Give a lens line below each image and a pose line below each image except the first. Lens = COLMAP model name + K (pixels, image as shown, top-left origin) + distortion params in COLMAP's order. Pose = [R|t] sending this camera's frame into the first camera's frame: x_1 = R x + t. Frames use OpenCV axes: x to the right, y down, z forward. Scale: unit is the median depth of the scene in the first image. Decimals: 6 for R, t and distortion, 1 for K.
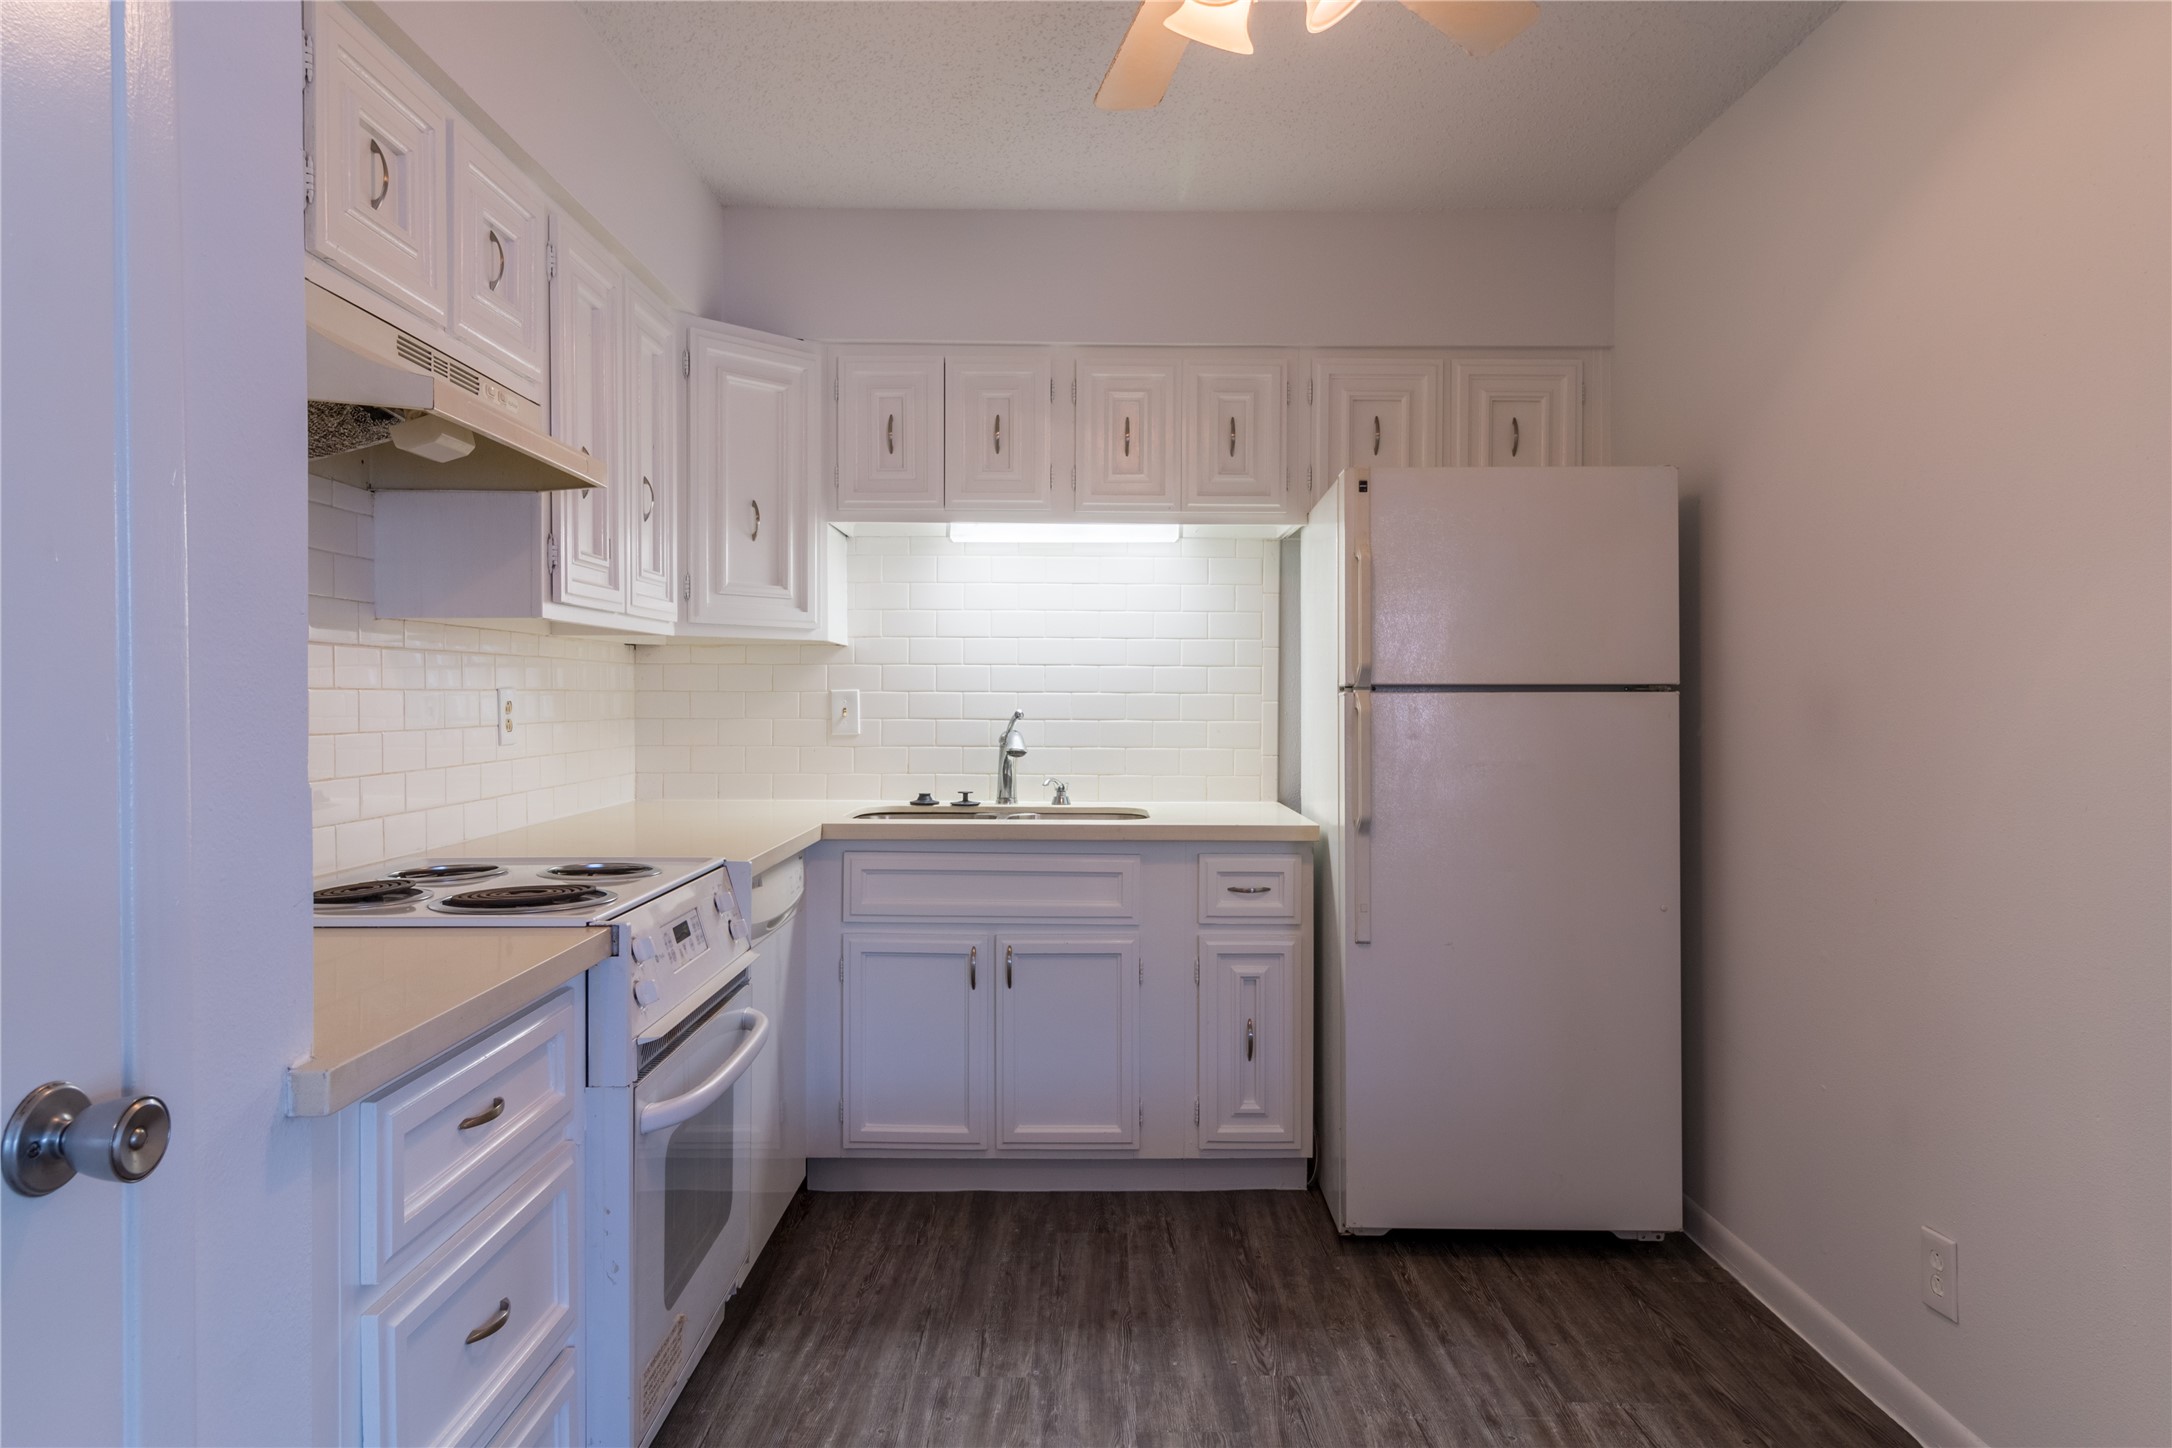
lens RADIAL K [[1296.7, 0, 1089.5], [0, 1296.7, 719.5], [0, 0, 1]] dist [0.002802, 0.000944]
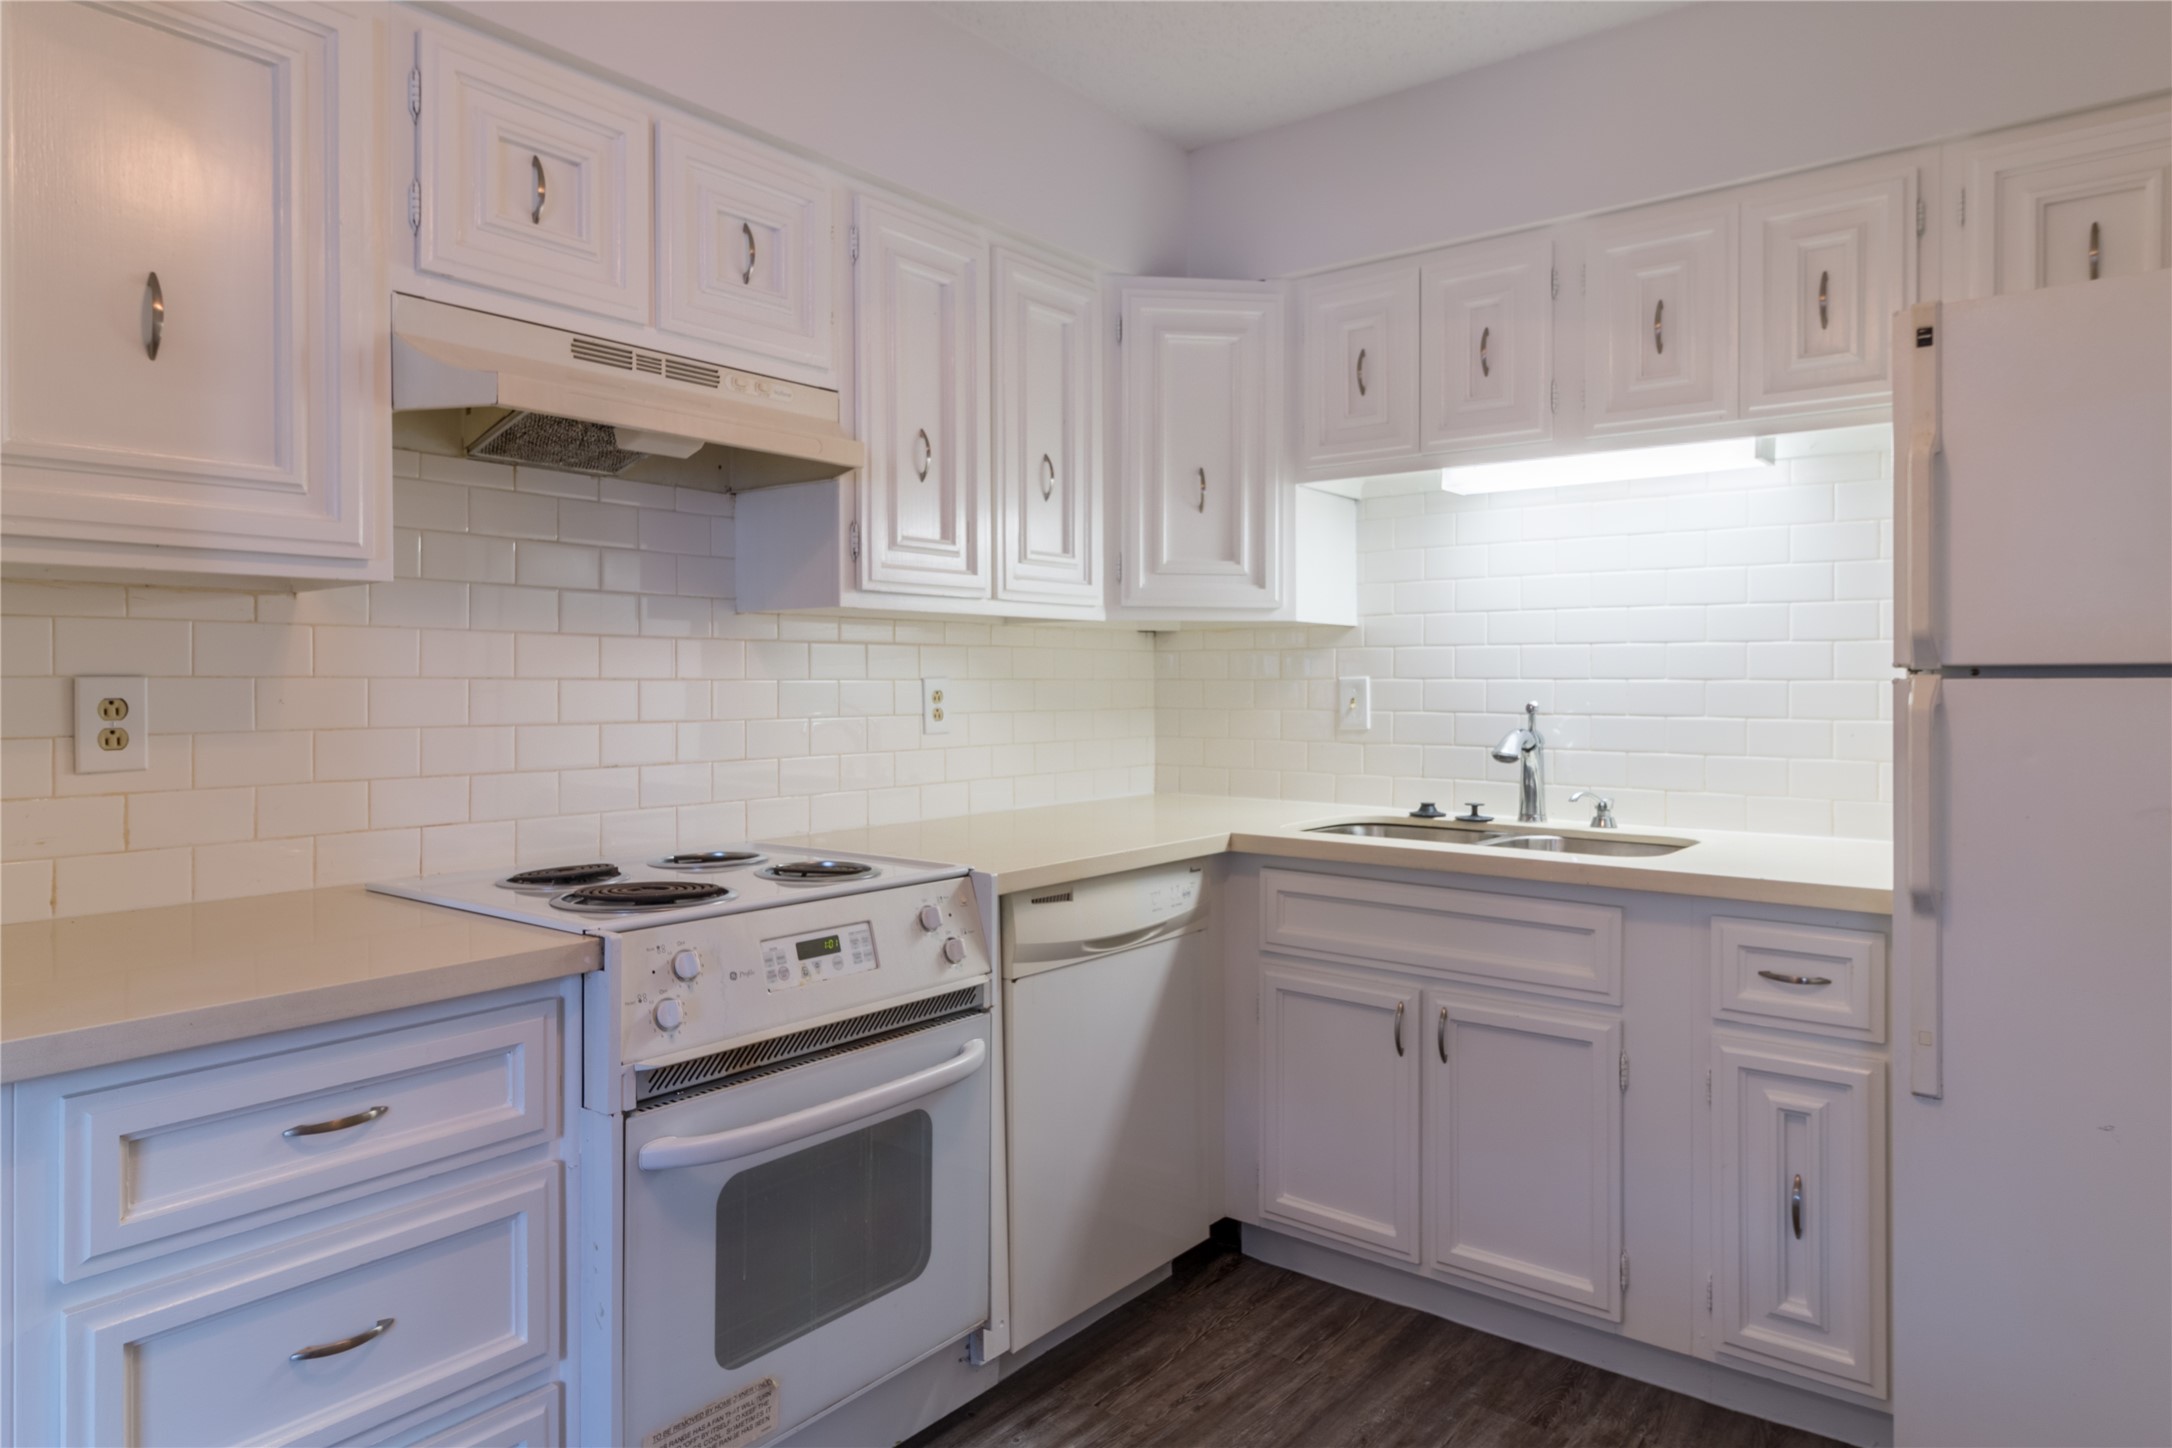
lens RADIAL K [[1296.7, 0, 1100.8], [0, 1296.7, 689.0], [0, 0, 1]] dist [0.002802, 0.000944]
pose [[0.785974, 0.001155, -0.618259, 0.254858], [-0.009346, 0.999906, -0.010014, -0.005912], [0.618189, 0.013649, 0.785911, 0.262409]]
